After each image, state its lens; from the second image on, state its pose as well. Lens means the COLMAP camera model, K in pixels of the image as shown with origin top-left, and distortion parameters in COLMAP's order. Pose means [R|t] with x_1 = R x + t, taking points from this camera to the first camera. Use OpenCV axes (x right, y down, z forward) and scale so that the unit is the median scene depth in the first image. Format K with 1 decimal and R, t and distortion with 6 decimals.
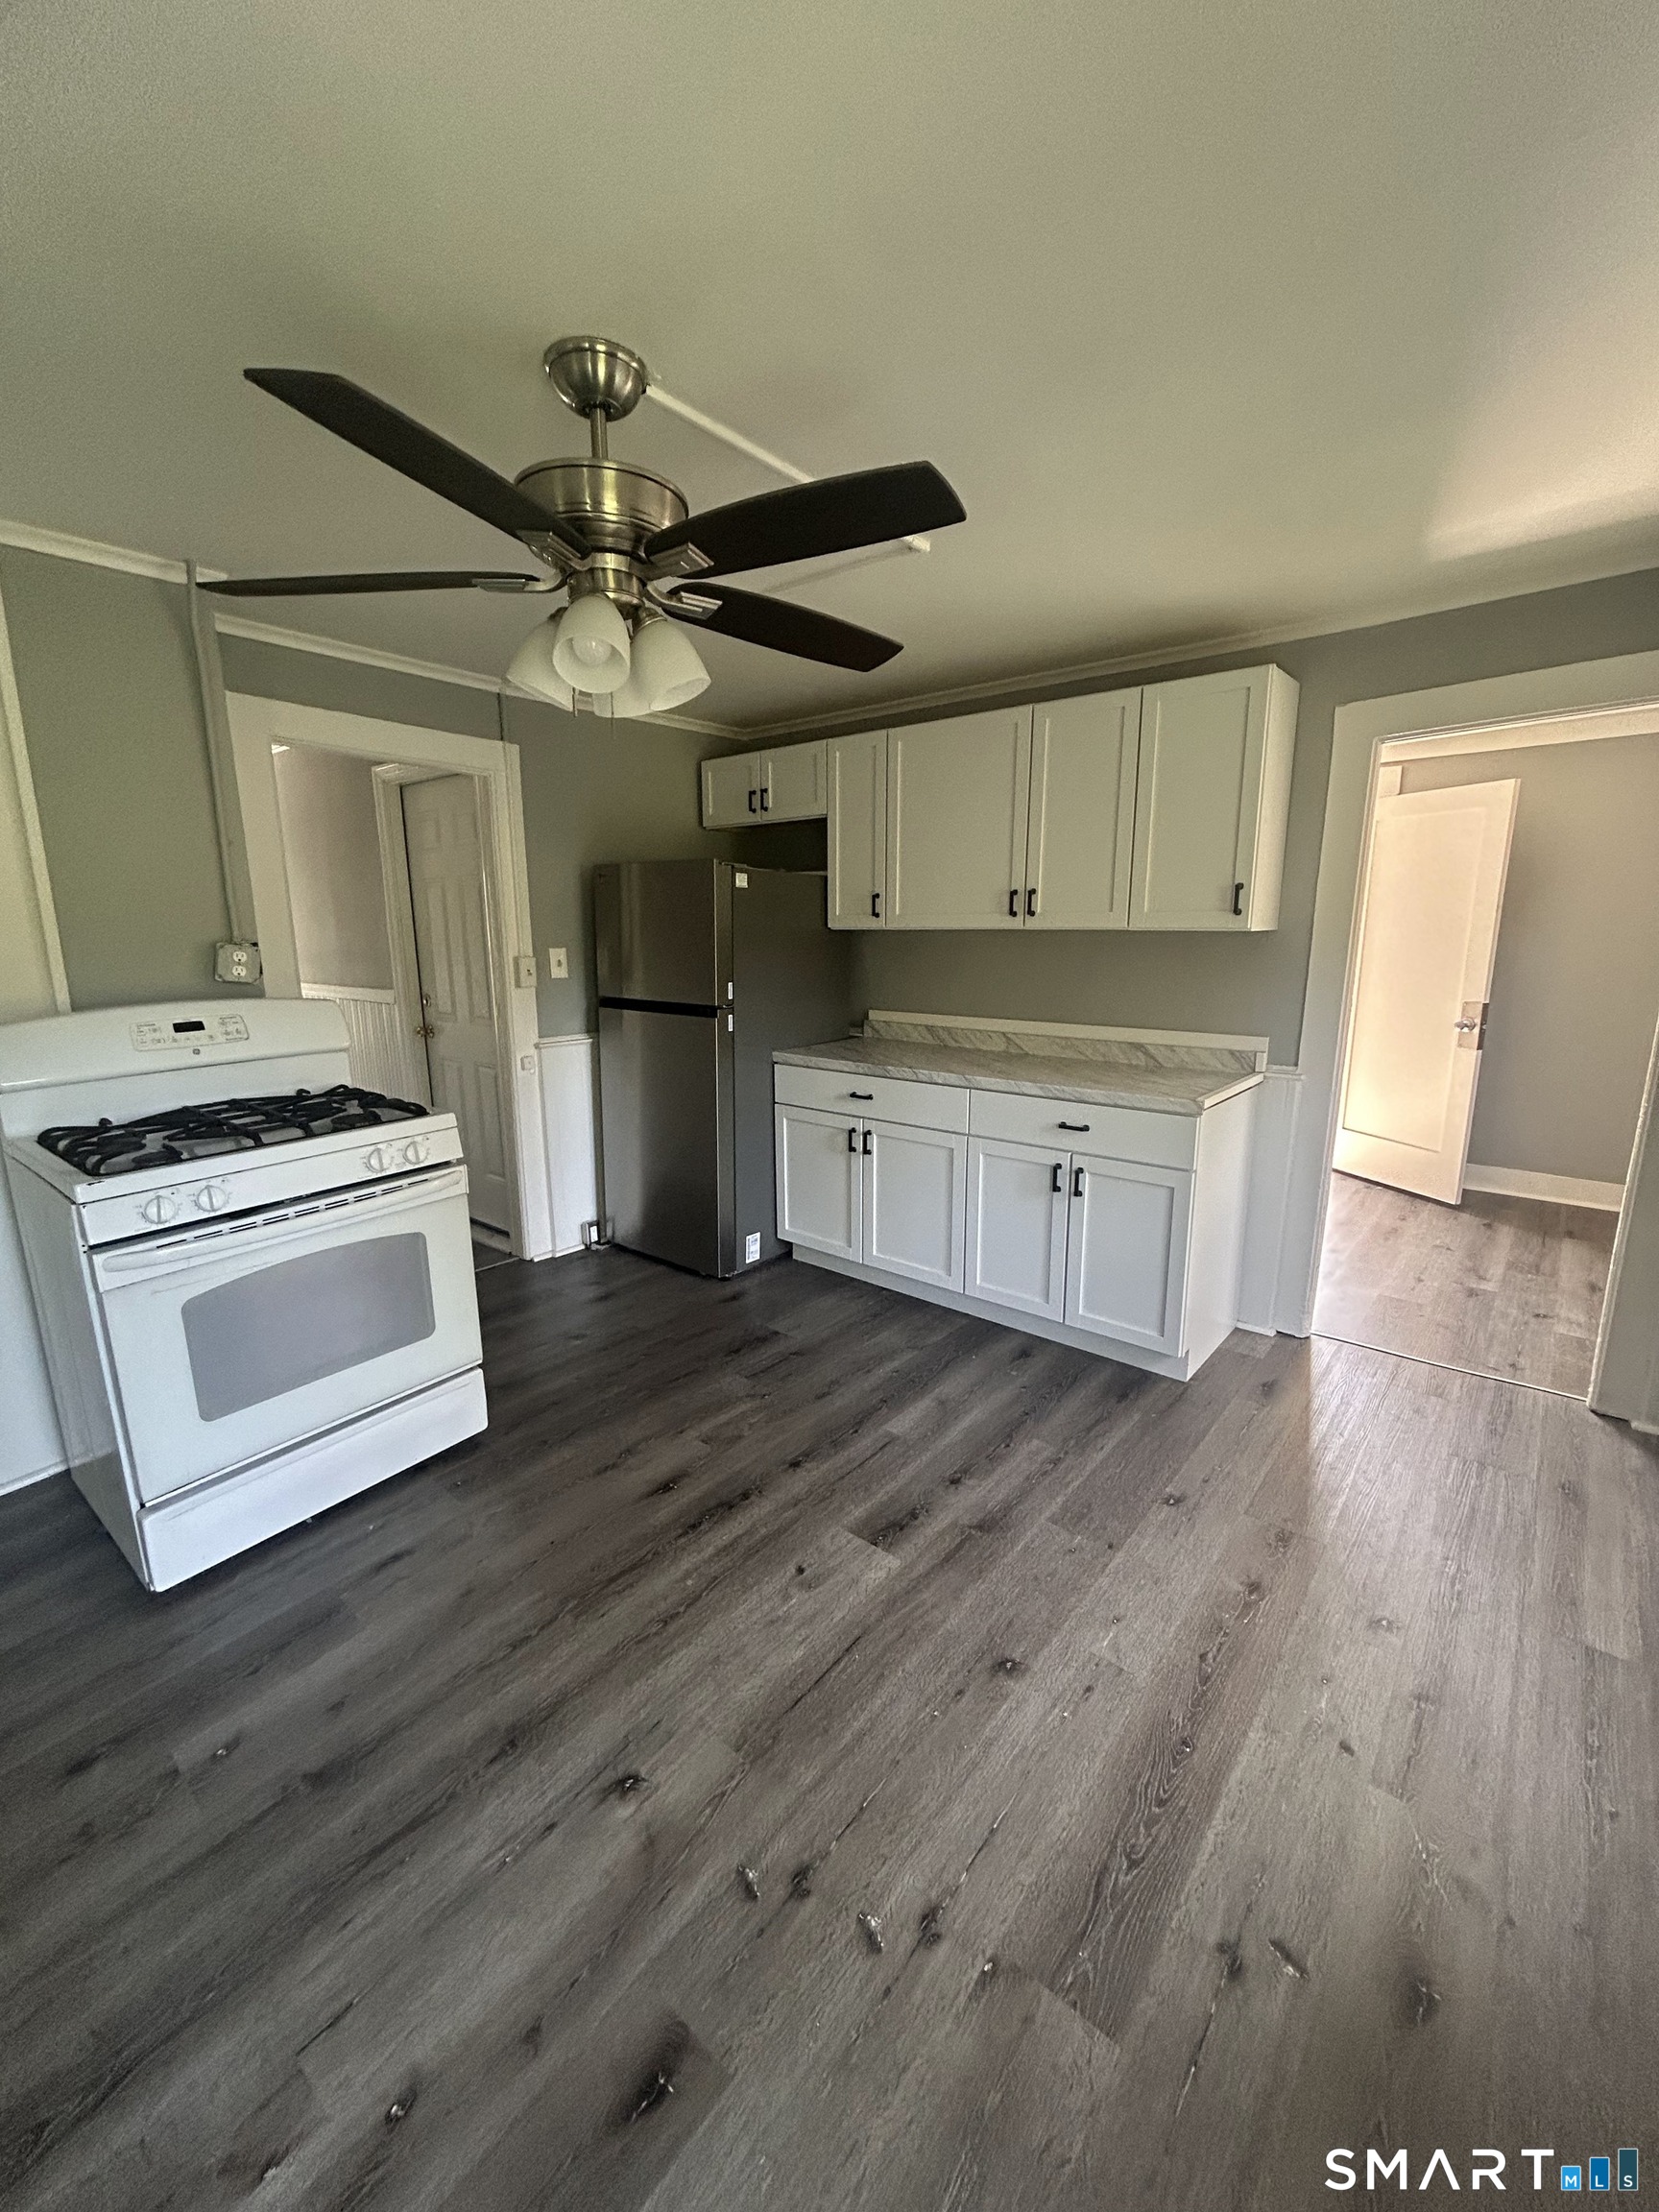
lens RADIAL K [[892.3, 0, 832.7], [0, 892.3, 1103.6], [0, 0, 1]] dist [-0.002021, 0.001444]
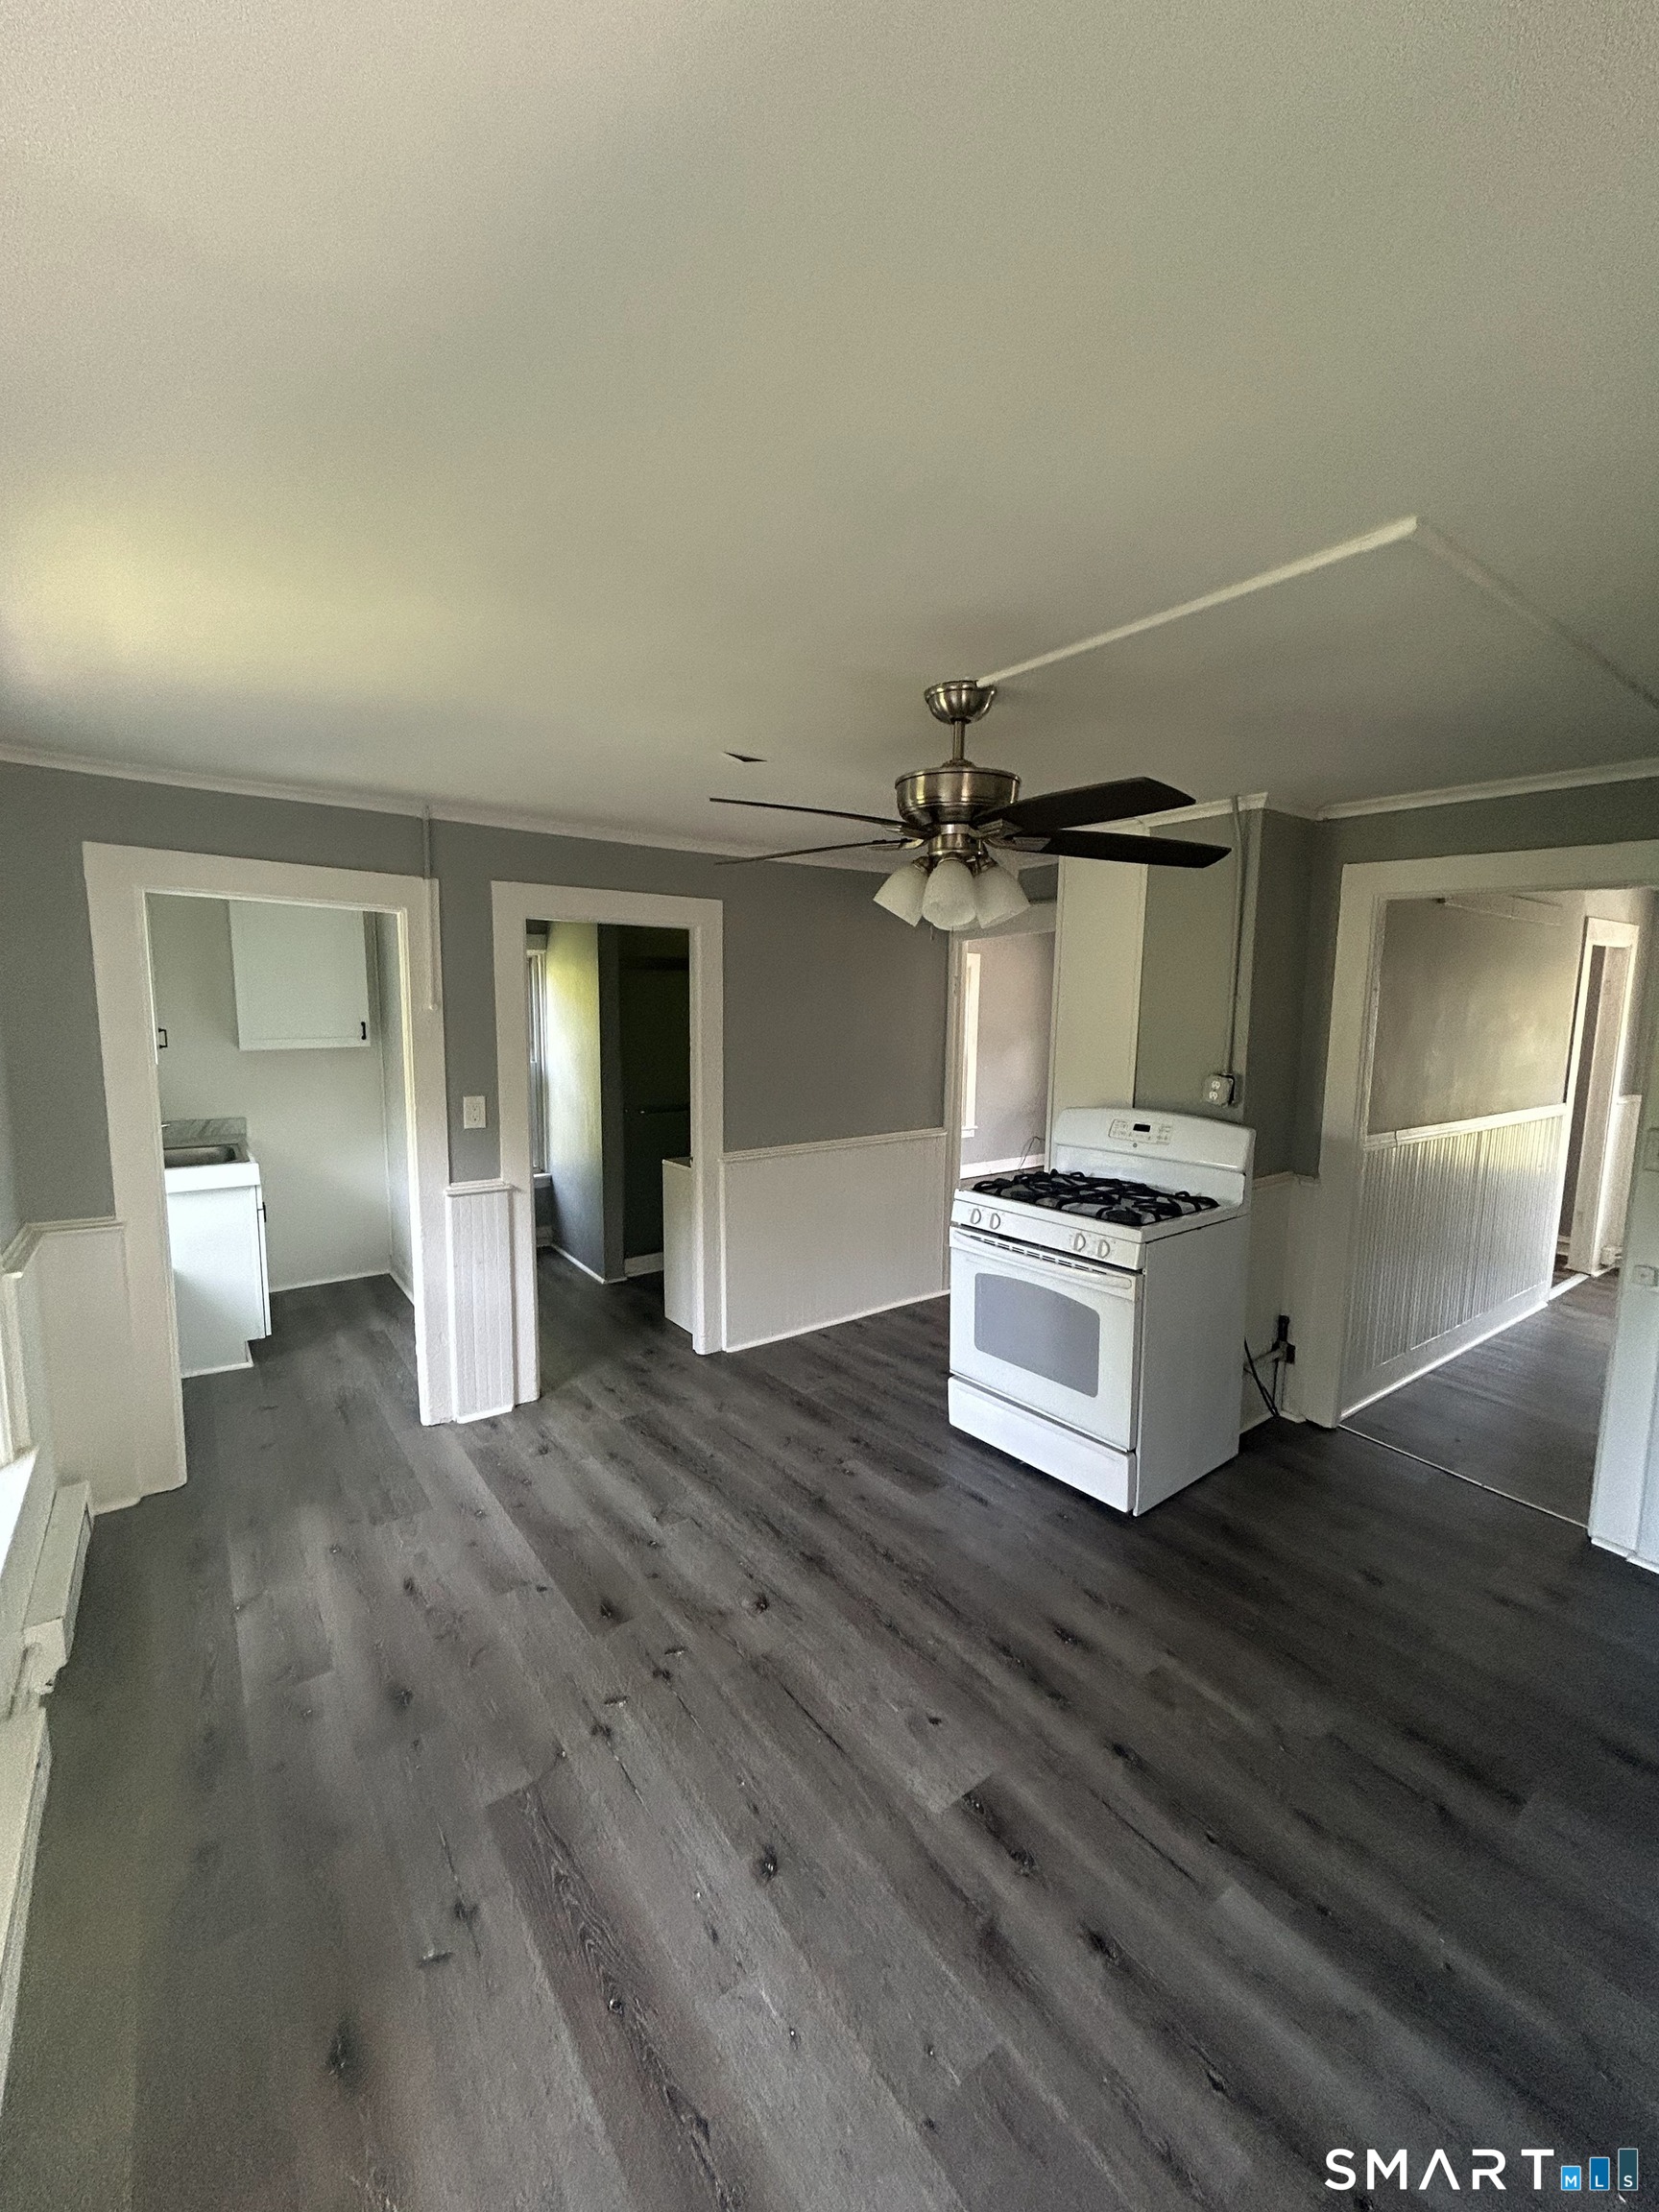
lens RADIAL K [[892.3, 0, 828.6], [0, 892.3, 1106.0], [0, 0, 1]] dist [-0.002021, 0.001444]
pose [[-0.244663, 0.119458, -0.962221, 0.890489], [-0.208129, 0.962779, 0.172448, -0.301414], [0.947007, 0.242457, -0.210694, 0.936372]]
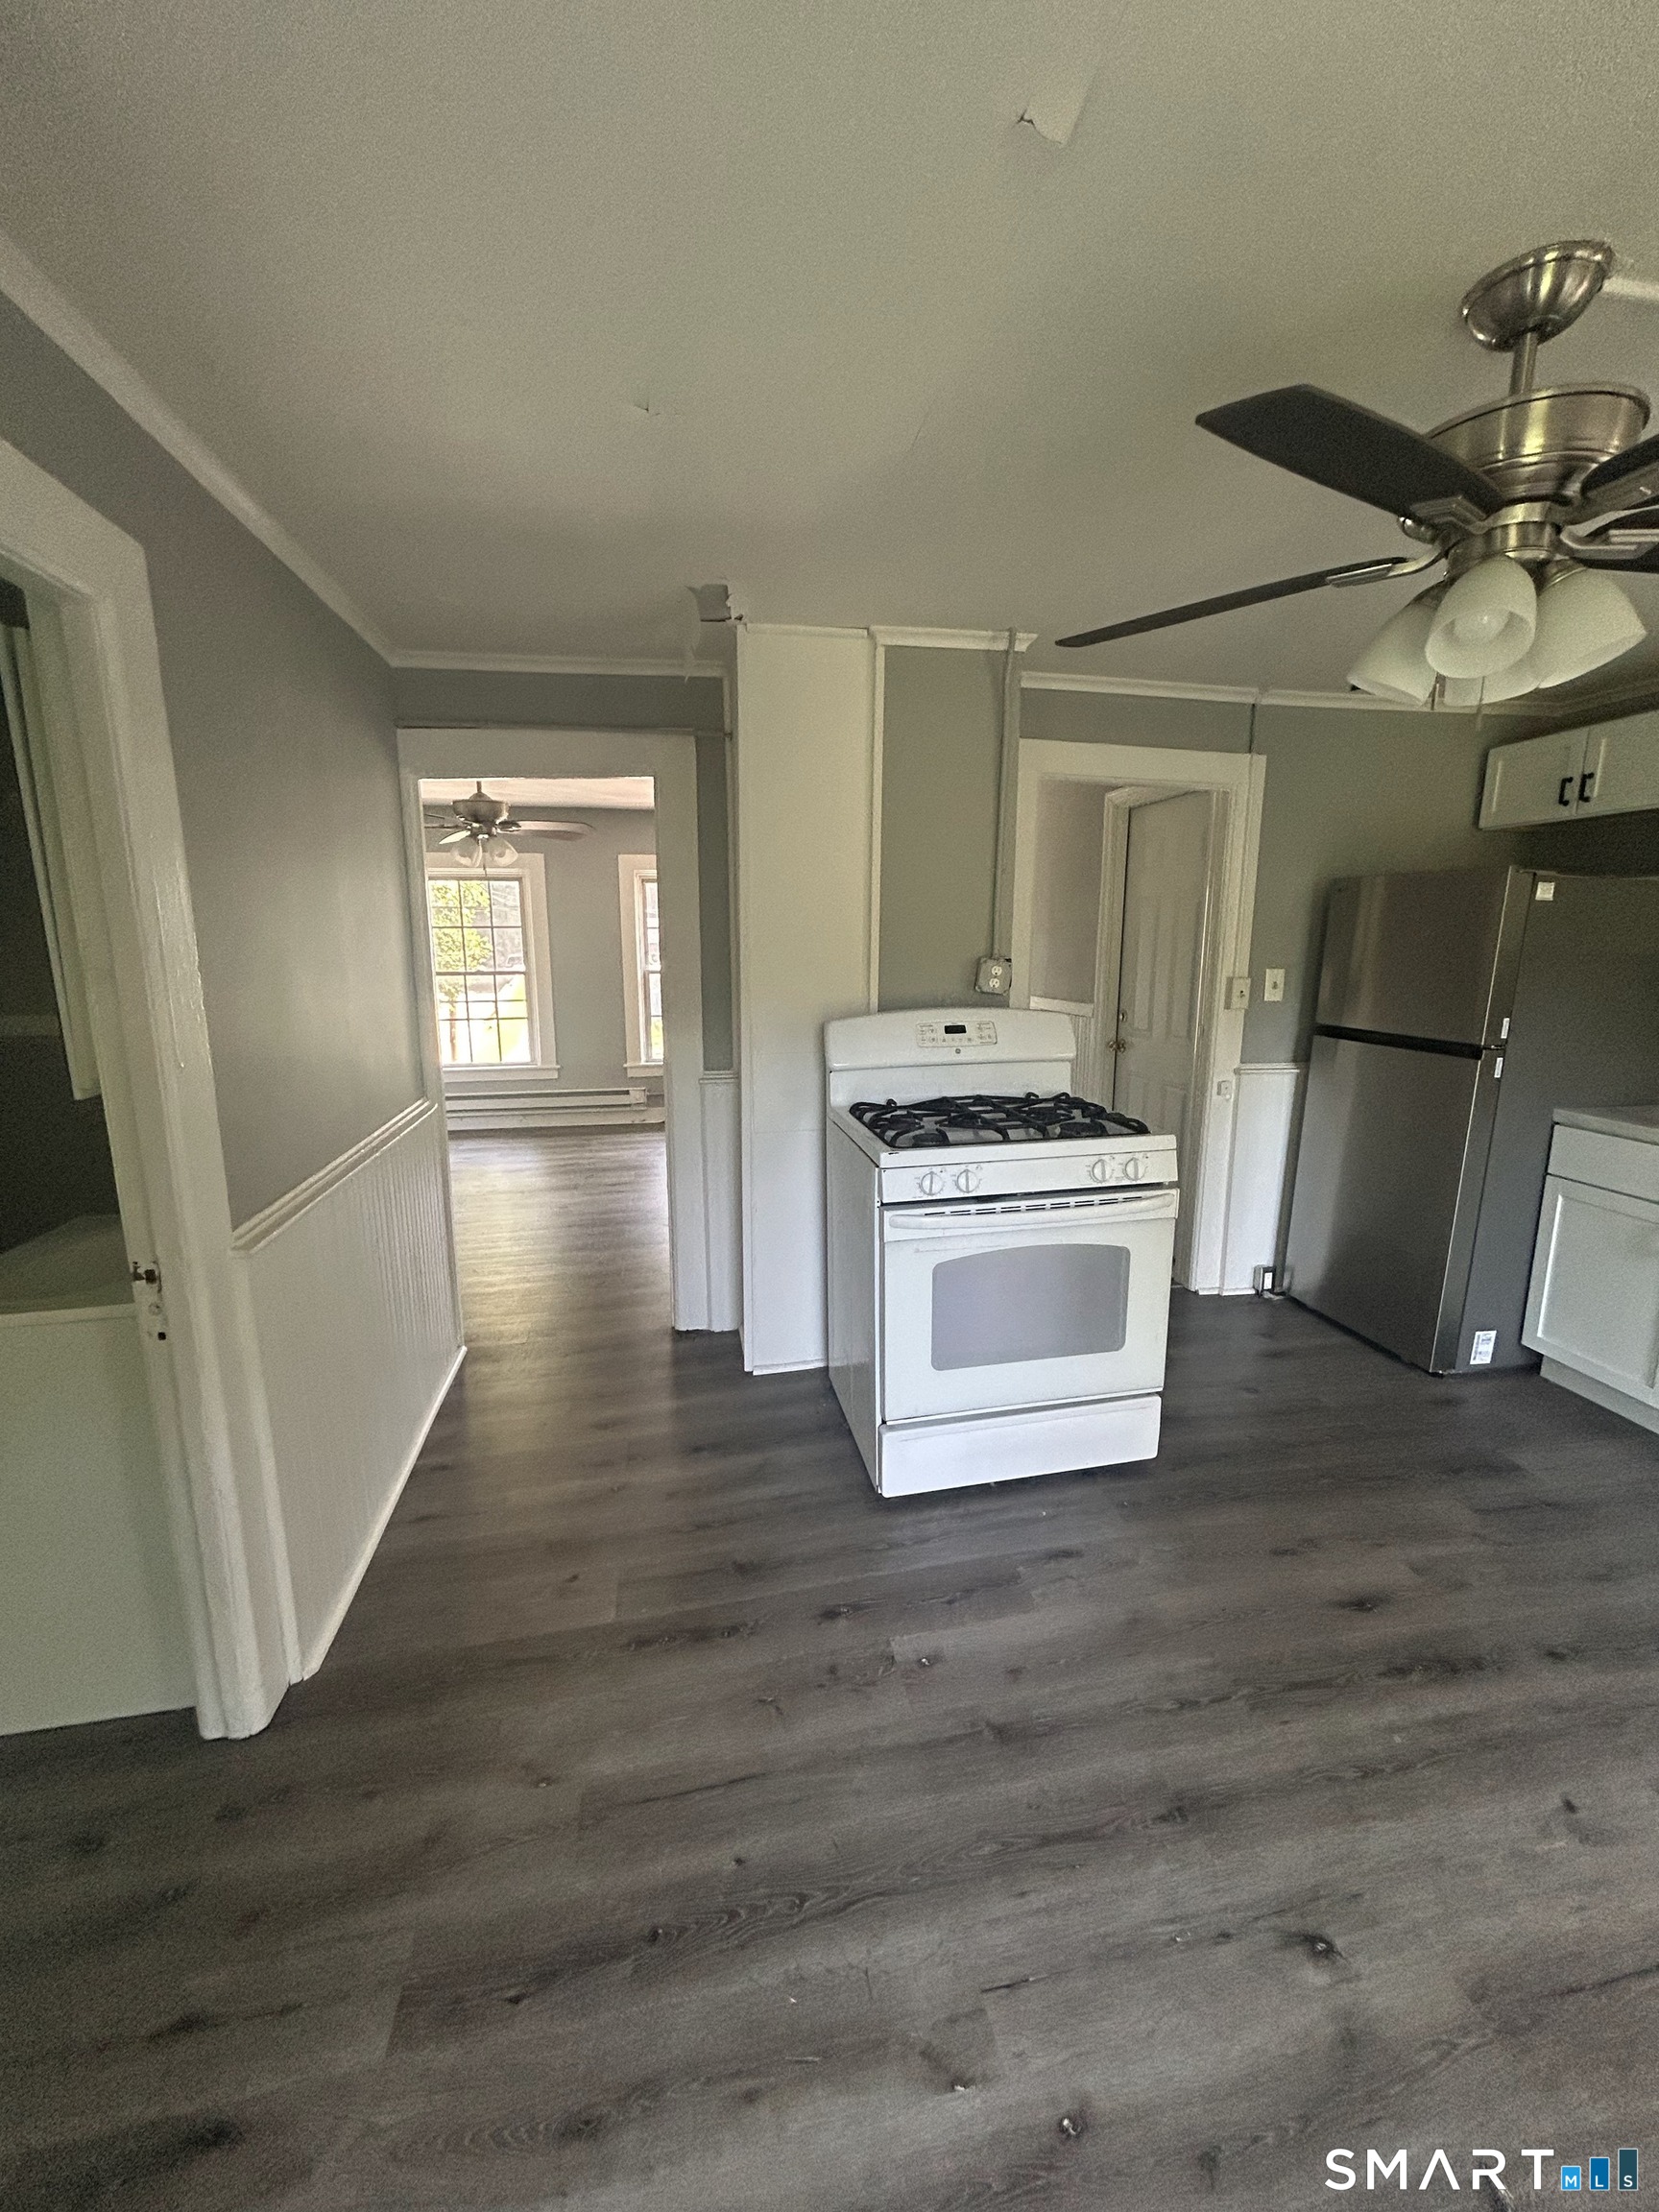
lens RADIAL K [[892.3, 0, 826.6], [0, 892.3, 1102.6], [0, 0, 1]] dist [-0.002021, 0.001444]
pose [[0.765484, 0.121687, -0.631843, -0.113238], [-0.133023, 0.990670, 0.029635, -0.003512], [0.629554, 0.061364, 0.774529, -0.011246]]
